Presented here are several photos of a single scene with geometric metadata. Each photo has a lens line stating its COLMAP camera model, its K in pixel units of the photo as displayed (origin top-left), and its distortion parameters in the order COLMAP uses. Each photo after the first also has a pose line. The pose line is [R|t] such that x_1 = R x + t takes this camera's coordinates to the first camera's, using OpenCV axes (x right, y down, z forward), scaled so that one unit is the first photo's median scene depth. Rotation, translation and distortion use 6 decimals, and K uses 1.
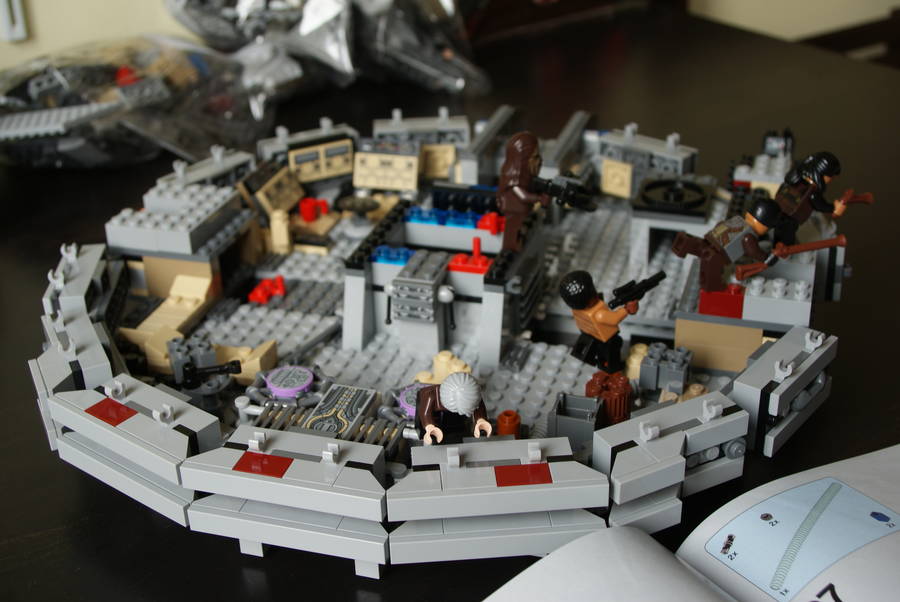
lens RADIAL K [[1208.7, 0, 460.7], [0, 1208.7, 310.4], [0, 0, 1]] dist [-0.081164, 0.000000]
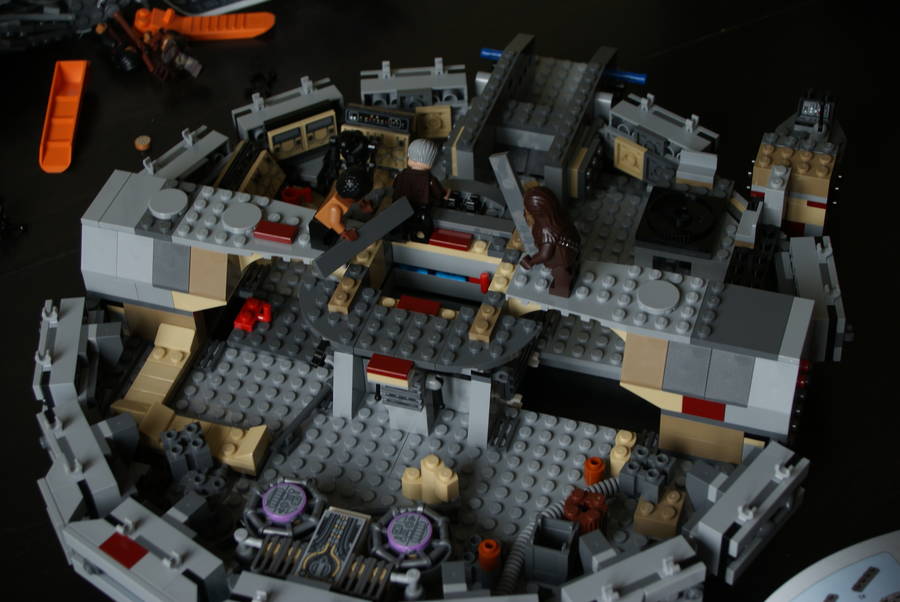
lens RADIAL K [[1753.3, 0, 447.6], [0, 1753.3, 304.0], [0, 0, 1]] dist [-0.073116, 0.000000]
pose [[0.999476, 0.000416, -0.032356, 0.045430], [0.008683, 0.959805, 0.280533, -0.476064], [0.031172, -0.280667, 0.959299, -0.374484]]
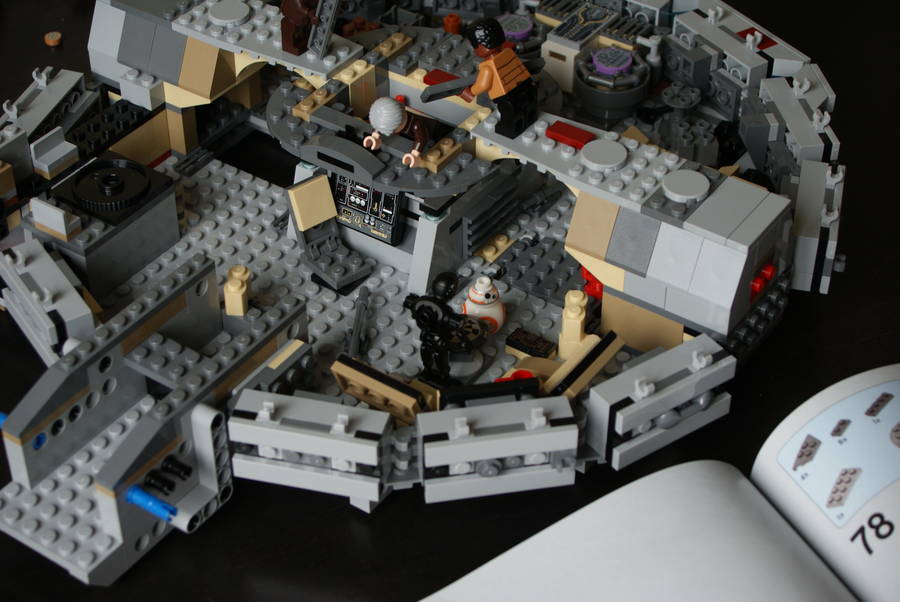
lens RADIAL K [[1753.3, 0, 454.5], [0, 1753.3, 301.4], [0, 0, 1]] dist [-0.073116, 0.000000]
pose [[0.954275, 0.213725, -0.208998, 0.339729], [-0.165006, 0.959602, 0.227895, -0.262927], [0.249262, -0.182989, 0.950991, -0.302154]]
